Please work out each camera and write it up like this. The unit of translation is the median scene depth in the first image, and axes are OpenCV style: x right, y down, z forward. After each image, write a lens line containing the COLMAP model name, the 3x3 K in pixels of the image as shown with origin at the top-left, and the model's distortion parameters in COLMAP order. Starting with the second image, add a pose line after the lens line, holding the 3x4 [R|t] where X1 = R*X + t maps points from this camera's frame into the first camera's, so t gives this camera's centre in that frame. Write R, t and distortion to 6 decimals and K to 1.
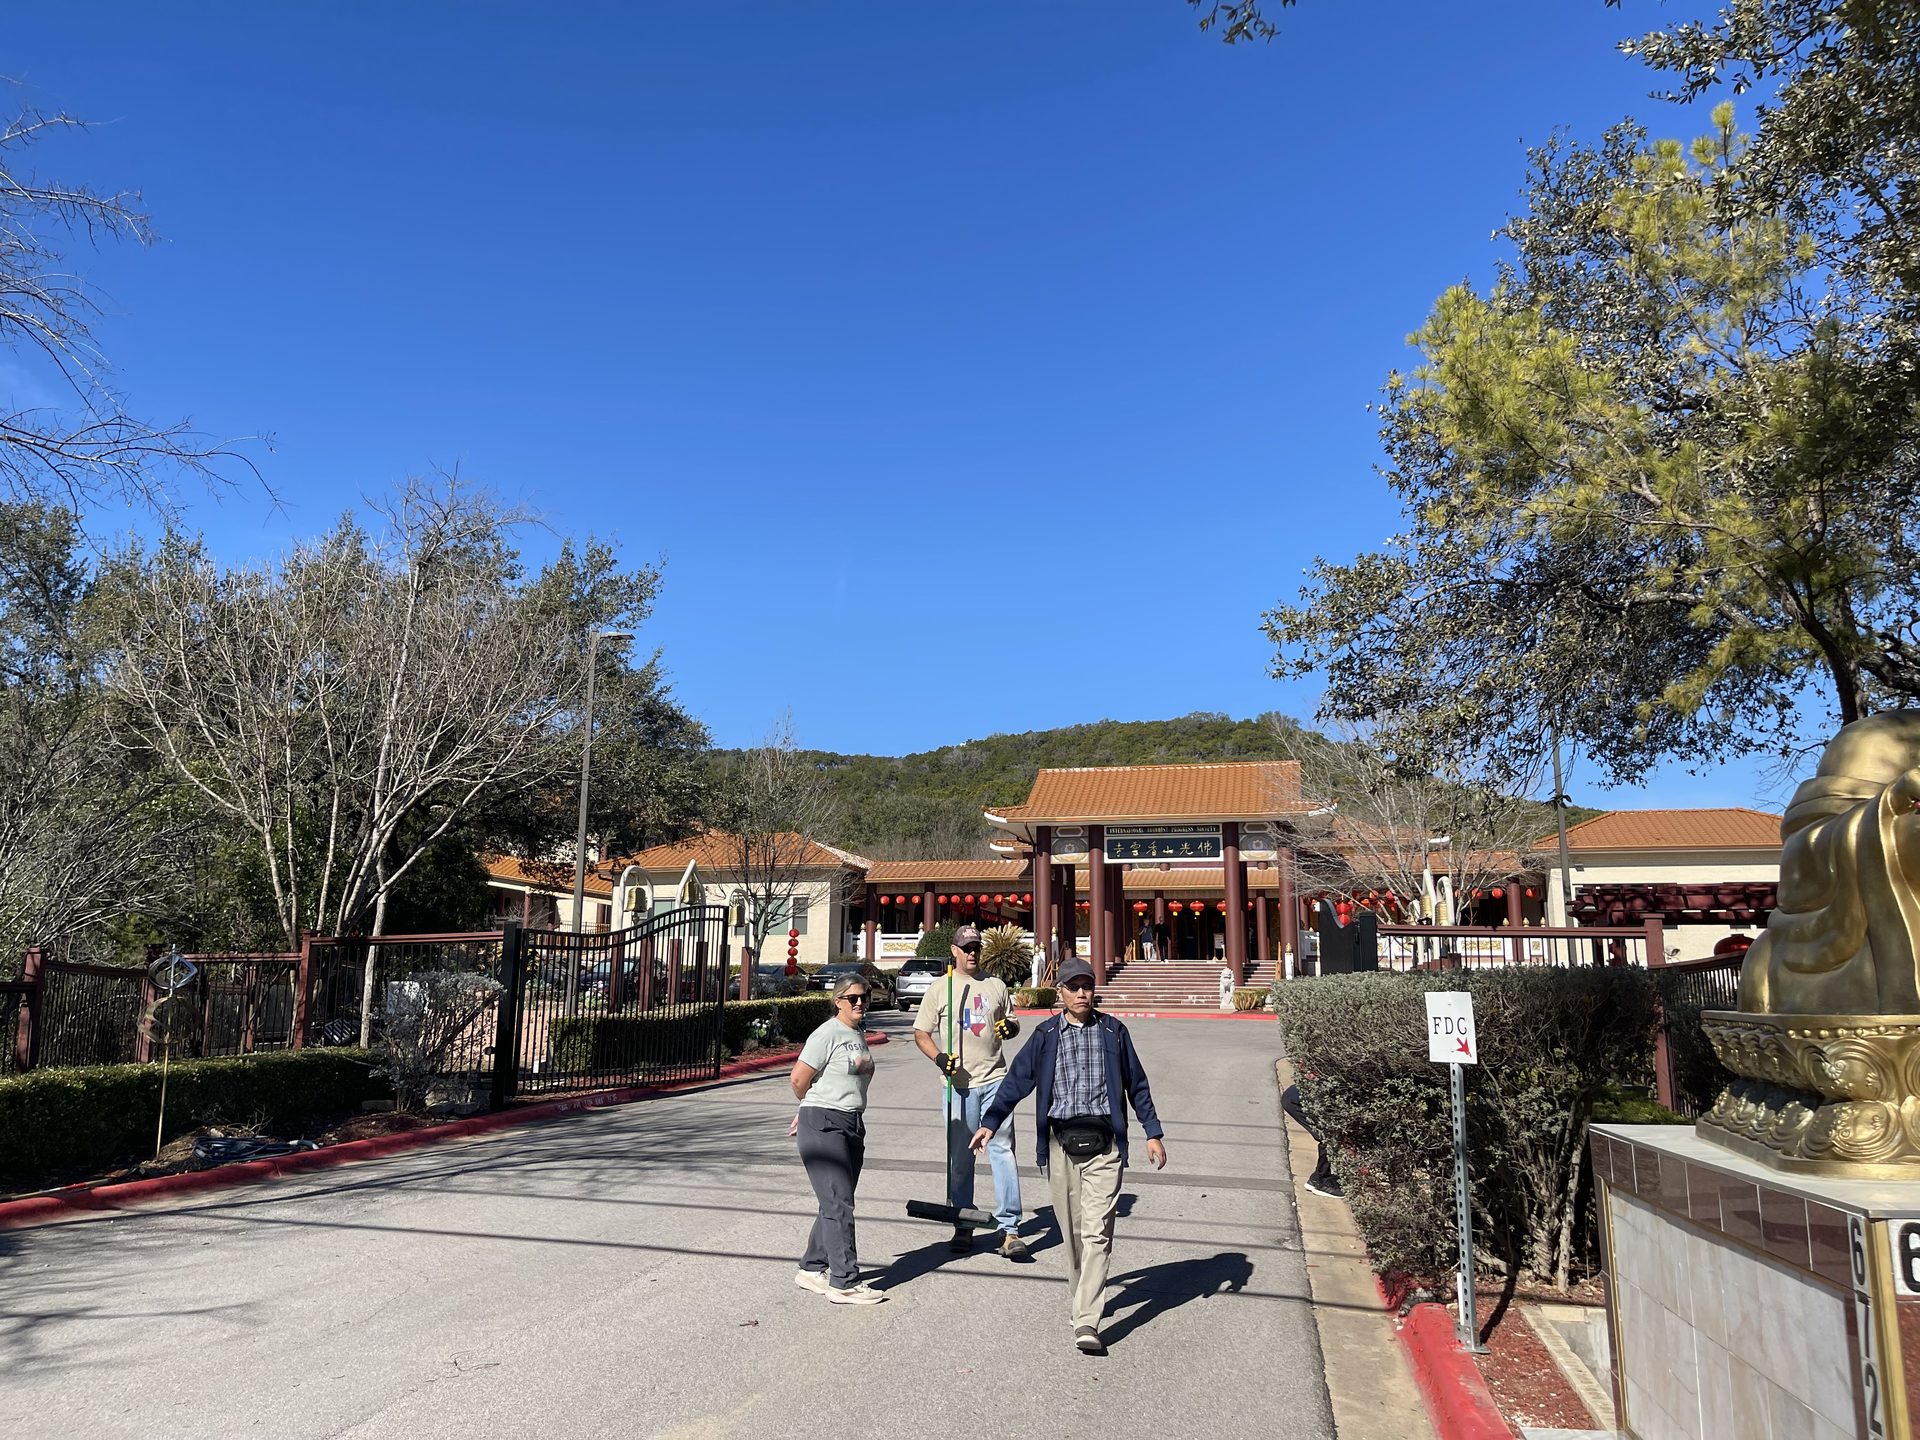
lens RADIAL K [[1486.2, 0, 961.5], [0, 1486.2, 708.7], [0, 0, 1]] dist [0.063665, -0.067899]
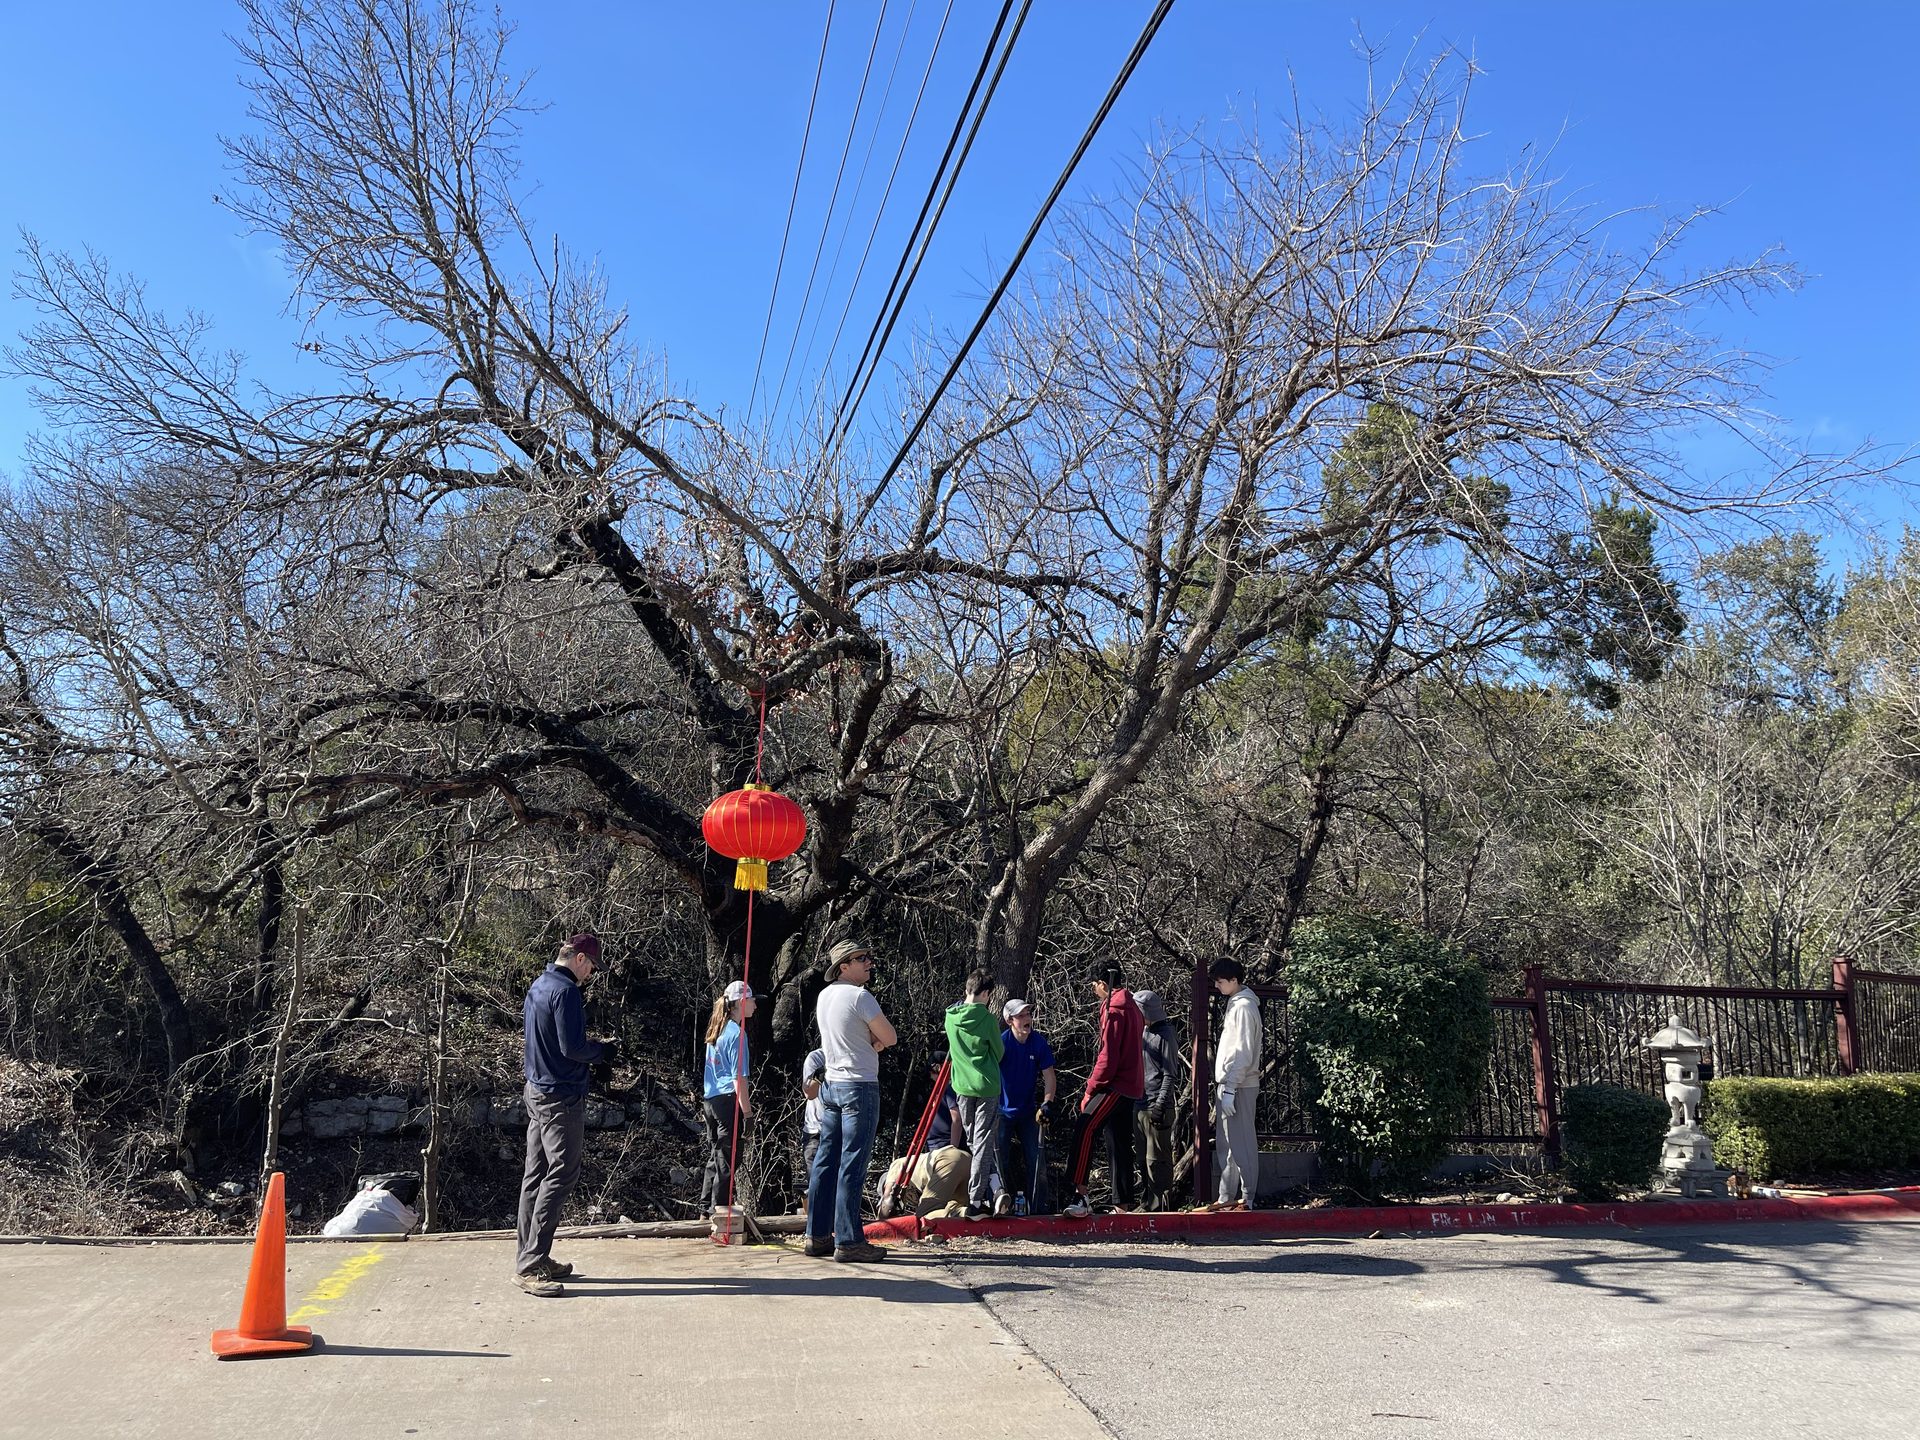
lens RADIAL K [[1486.2, 0, 963.9], [0, 1486.2, 710.8], [0, 0, 1]] dist [0.063665, -0.067899]
pose [[0.465096, -0.149807, -0.872493, 0.038592], [0.147696, 0.984895, -0.090375, -0.005929], [0.872853, -0.086830, 0.480197, -0.022913]]
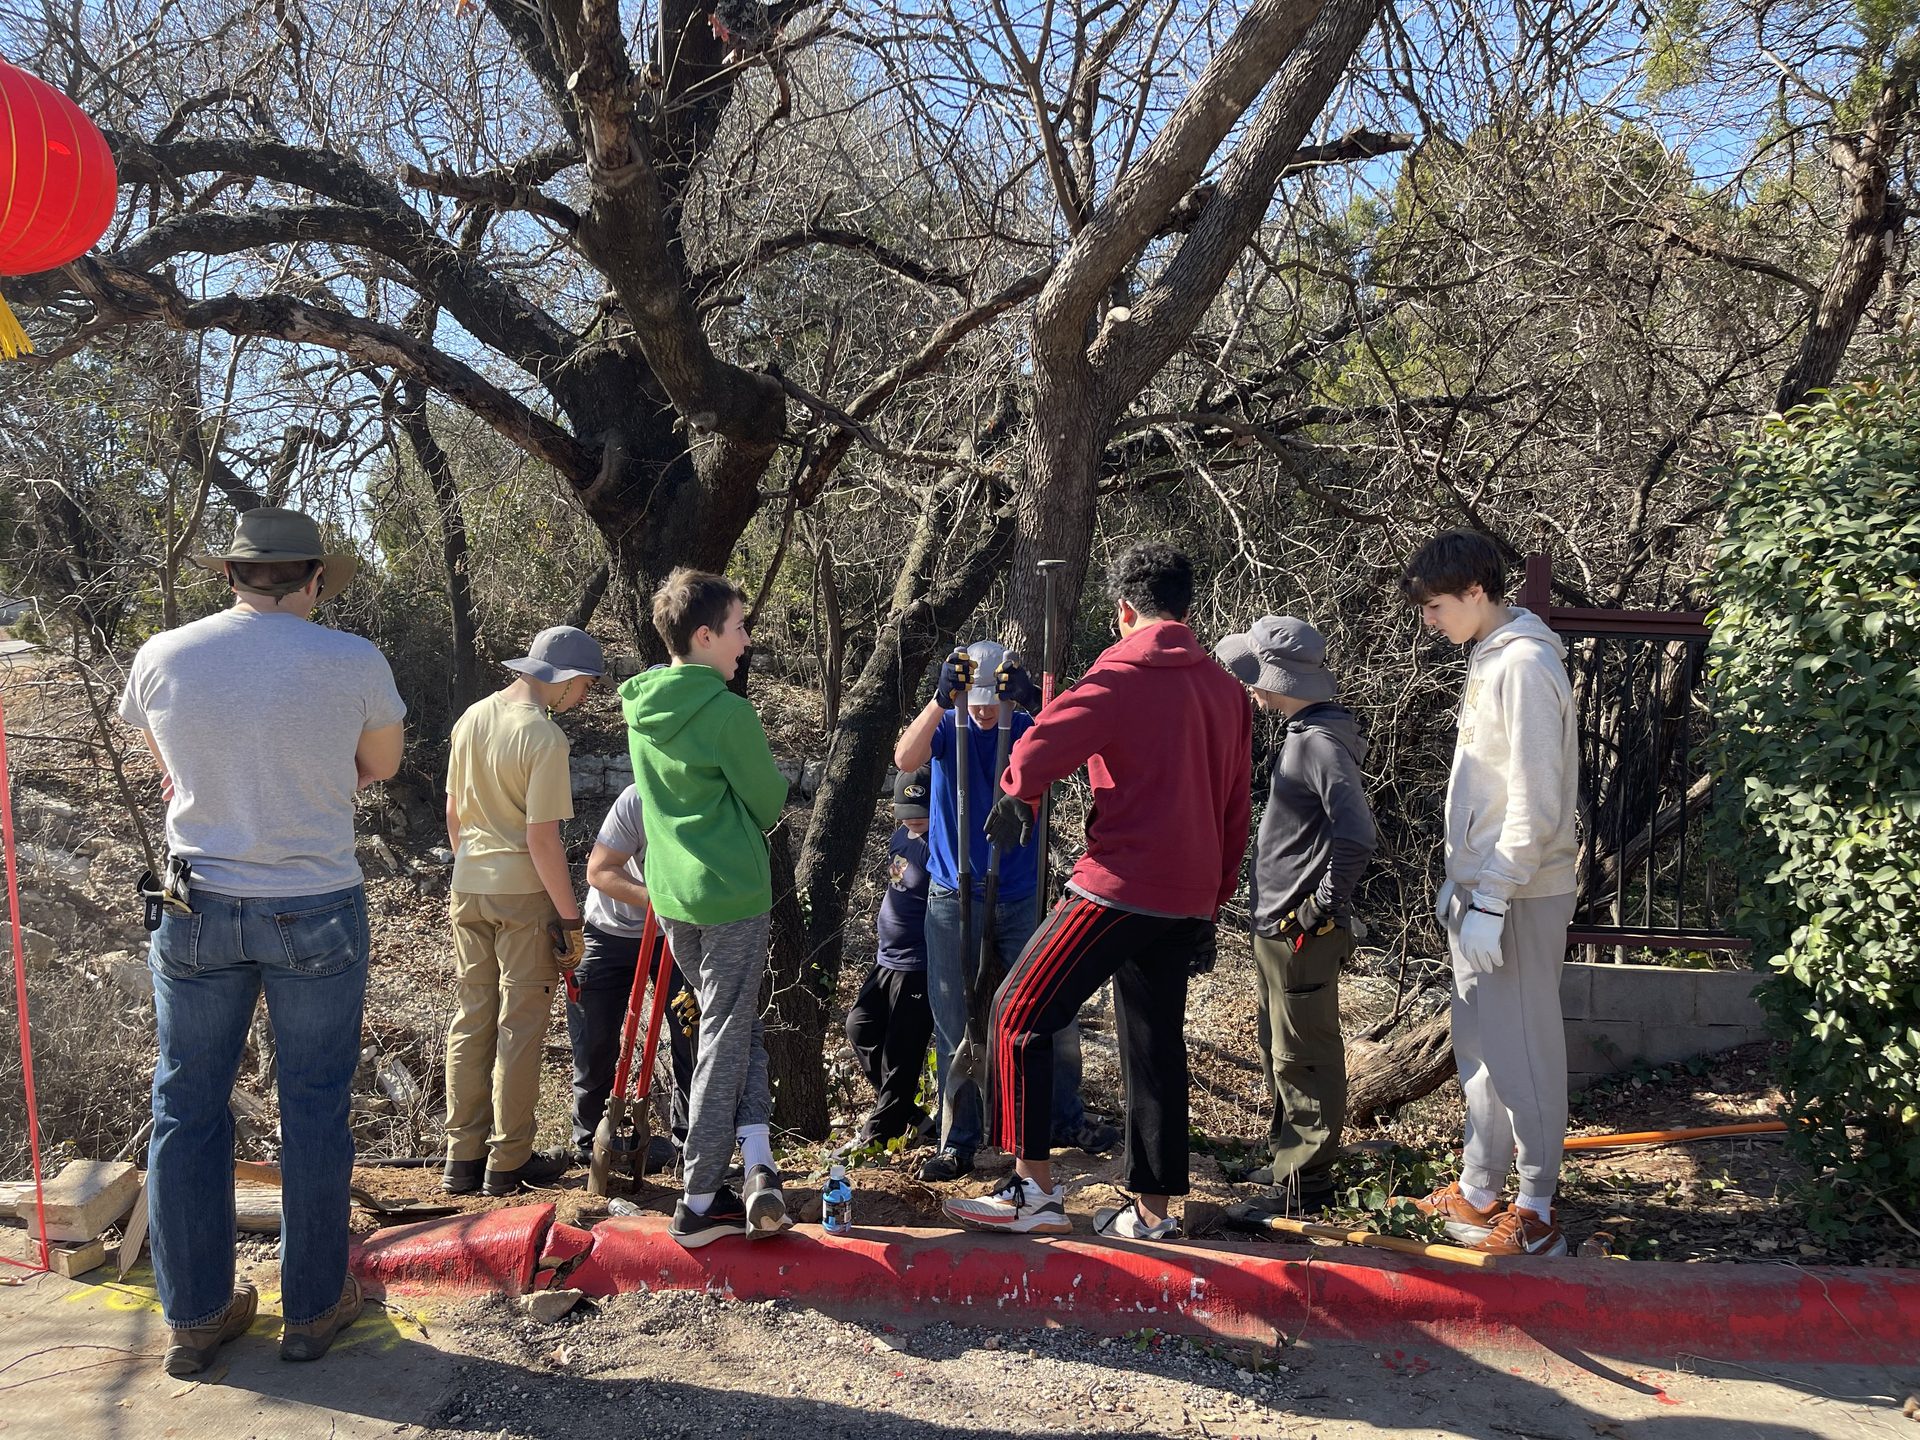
lens RADIAL K [[1486.2, 0, 945.1], [0, 1486.2, 718.4], [0, 0, 1]] dist [0.063665, -0.067899]
pose [[0.160981, 0.066208, -0.984734, -0.264264], [0.176775, 0.979678, 0.094766, 0.046526], [0.970997, -0.189332, 0.146006, 0.243736]]
